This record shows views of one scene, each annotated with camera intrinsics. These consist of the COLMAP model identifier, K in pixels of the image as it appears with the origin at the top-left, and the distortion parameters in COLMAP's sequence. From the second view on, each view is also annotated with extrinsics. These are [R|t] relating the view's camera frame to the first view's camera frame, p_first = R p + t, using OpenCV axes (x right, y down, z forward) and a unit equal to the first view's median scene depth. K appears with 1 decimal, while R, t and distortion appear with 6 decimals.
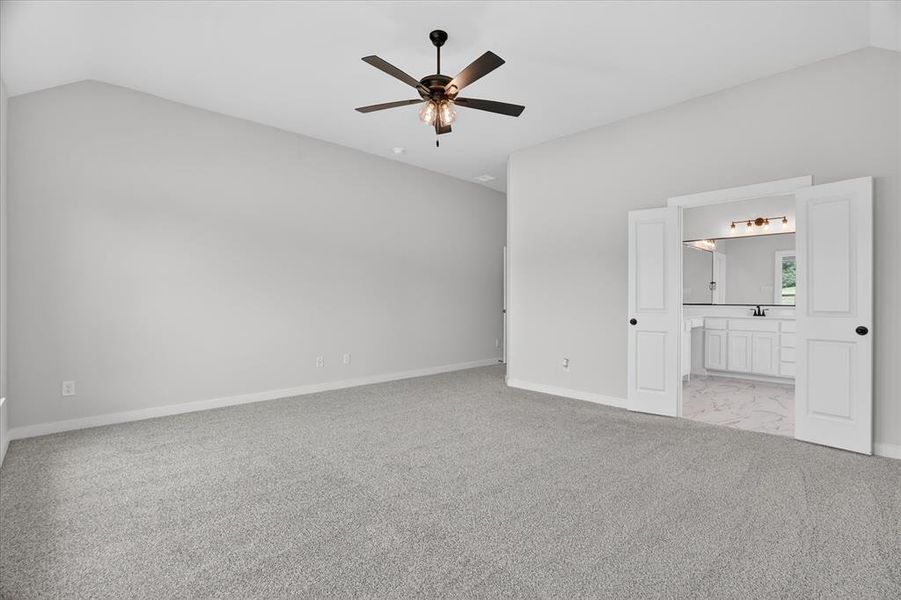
lens RADIAL K [[424.2, 0, 458.0], [0, 424.2, 297.6], [0, 0, 1]] dist [-0.025981, 0.010654]
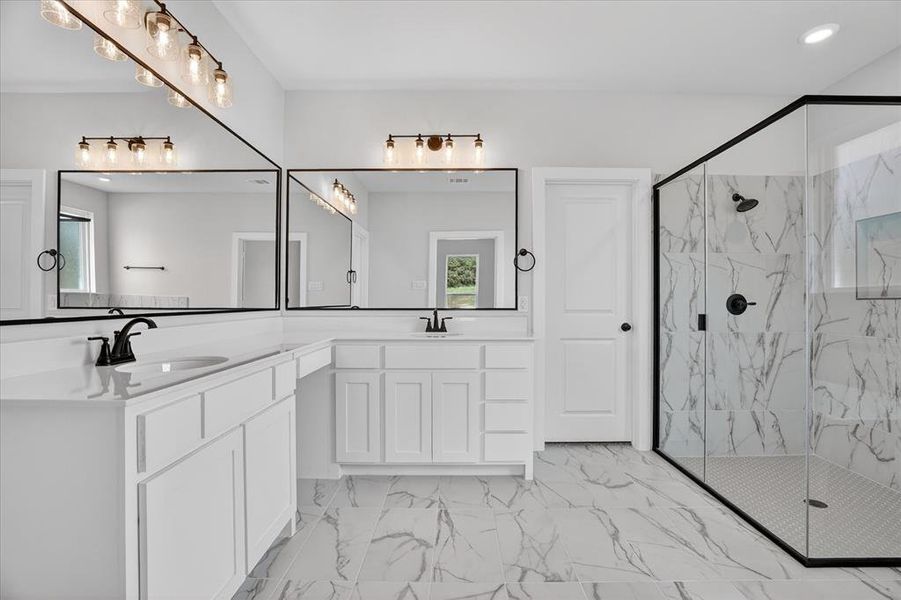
lens RADIAL K [[424.2, 0, 450.4], [0, 424.2, 298.9], [0, 0, 1]] dist [-0.025981, 0.010654]
pose [[0.714031, -0.000197, 0.700114, 0.380413], [0.002409, 0.999995, -0.002176, 0.006743], [-0.700110, 0.003240, 0.714027, 0.630839]]
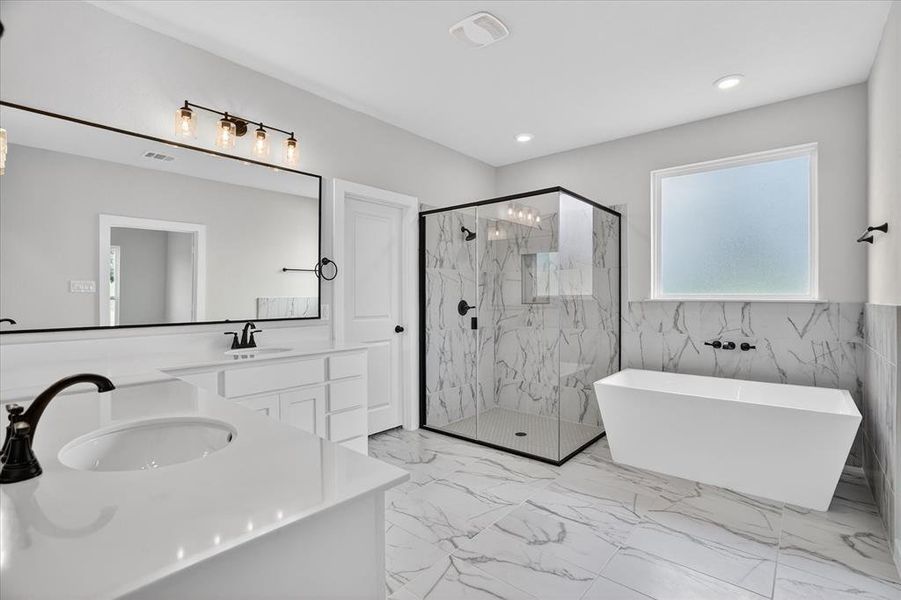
lens RADIAL K [[424.2, 0, 456.4], [0, 424.2, 299.6], [0, 0, 1]] dist [-0.025981, 0.010654]
pose [[-0.054779, -0.007756, 0.998468, 0.279475], [0.006144, 0.999948, 0.008105, -0.006681], [-0.998480, 0.006579, -0.054728, 0.805501]]
